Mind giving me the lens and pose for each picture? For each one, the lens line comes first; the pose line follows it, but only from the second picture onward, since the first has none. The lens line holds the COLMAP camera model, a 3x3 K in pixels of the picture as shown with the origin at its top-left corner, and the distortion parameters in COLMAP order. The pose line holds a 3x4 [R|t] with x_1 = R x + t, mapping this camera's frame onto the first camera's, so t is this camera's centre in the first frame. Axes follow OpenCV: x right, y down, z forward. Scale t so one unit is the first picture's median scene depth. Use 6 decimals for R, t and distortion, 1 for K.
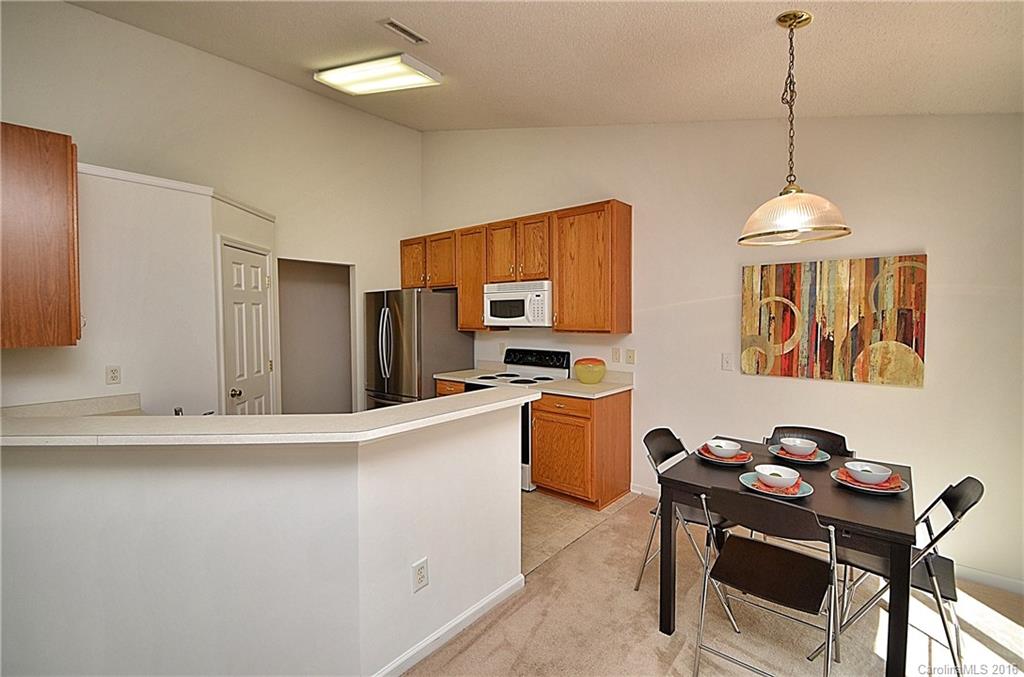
lens RADIAL K [[448.6, 0, 511.2], [0, 448.6, 331.6], [0, 0, 1]] dist [0.001145, -0.007821]
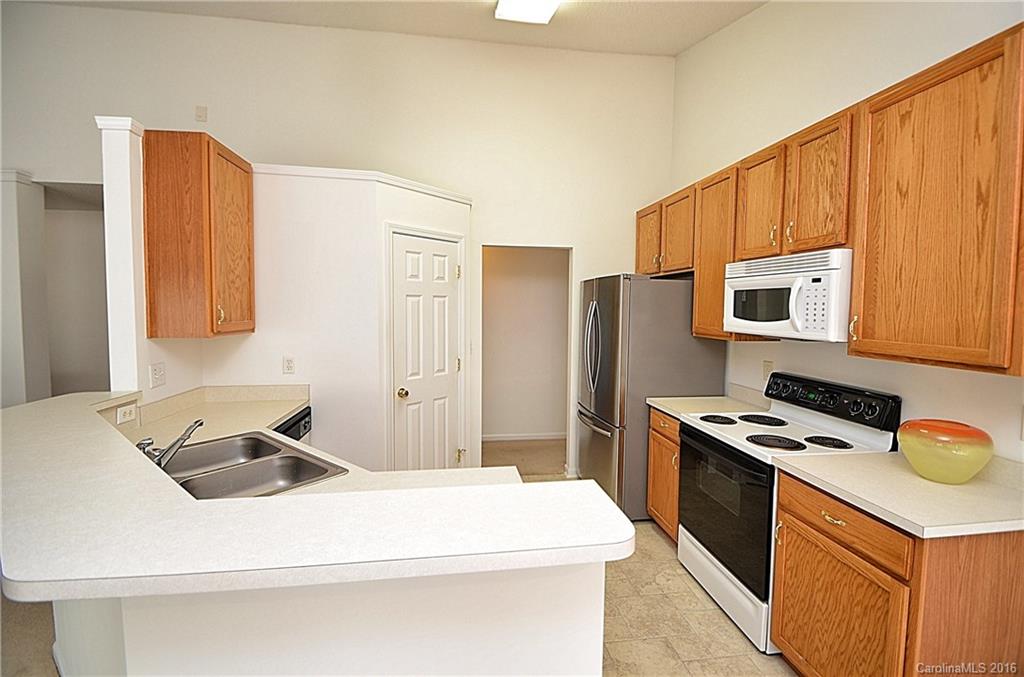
lens RADIAL K [[448.6, 0, 508.9], [0, 448.6, 331.1], [0, 0, 1]] dist [0.001145, -0.007821]
pose [[0.749789, 0.050210, -0.659769, 0.170045], [-0.036836, 0.998738, 0.034143, -0.033909], [0.660650, -0.001297, 0.750693, 0.491227]]
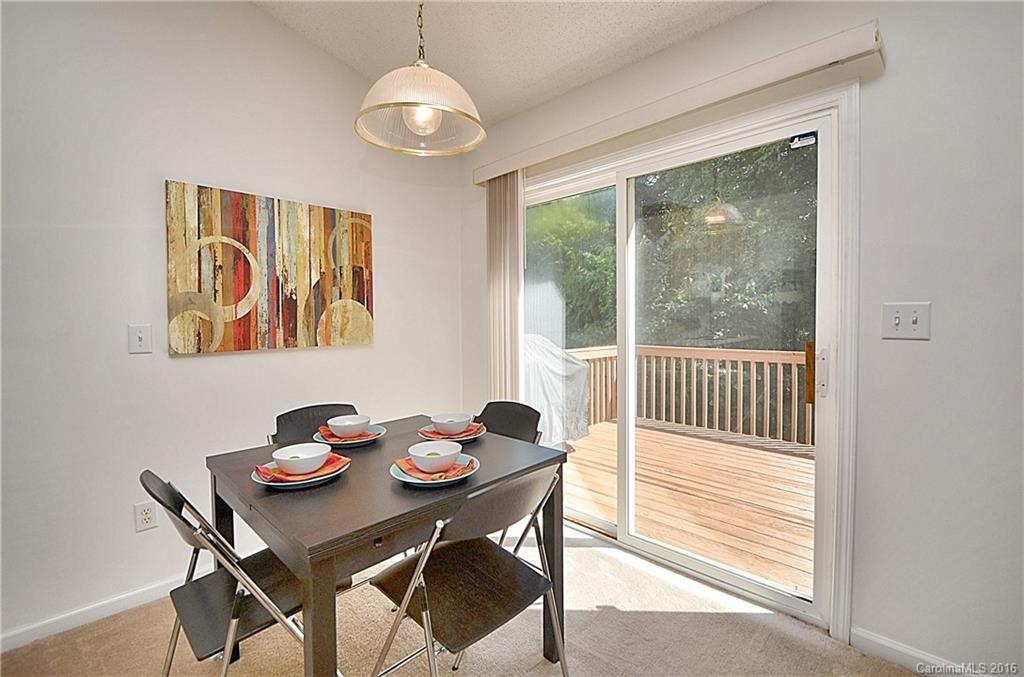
lens RADIAL K [[448.6, 0, 520.0], [0, 448.6, 323.1], [0, 0, 1]] dist [0.001145, -0.007821]
pose [[0.038180, -0.015816, 0.999146, -0.078109], [0.042036, 0.999015, 0.014207, 0.061502], [-0.998386, 0.041458, 0.038807, 0.500468]]
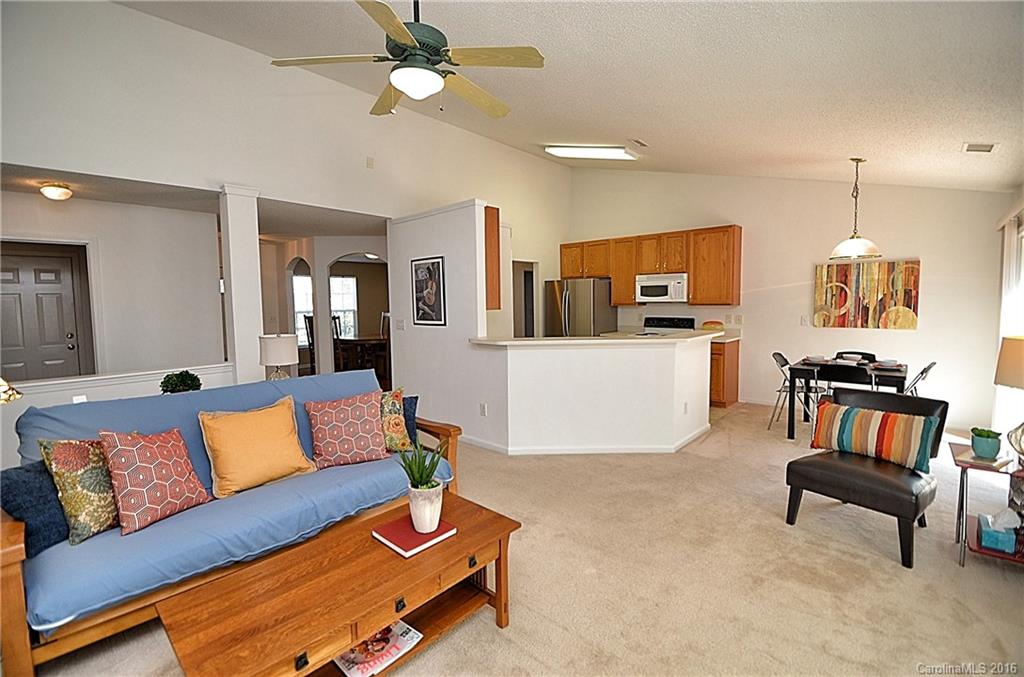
lens RADIAL K [[448.6, 0, 508.6], [0, 448.6, 331.2], [0, 0, 1]] dist [0.001145, -0.007821]
pose [[0.999612, -0.005878, -0.027216, -0.636846], [0.006879, 0.999298, 0.036840, 0.038342], [0.026980, -0.037013, 0.998951, -0.788426]]
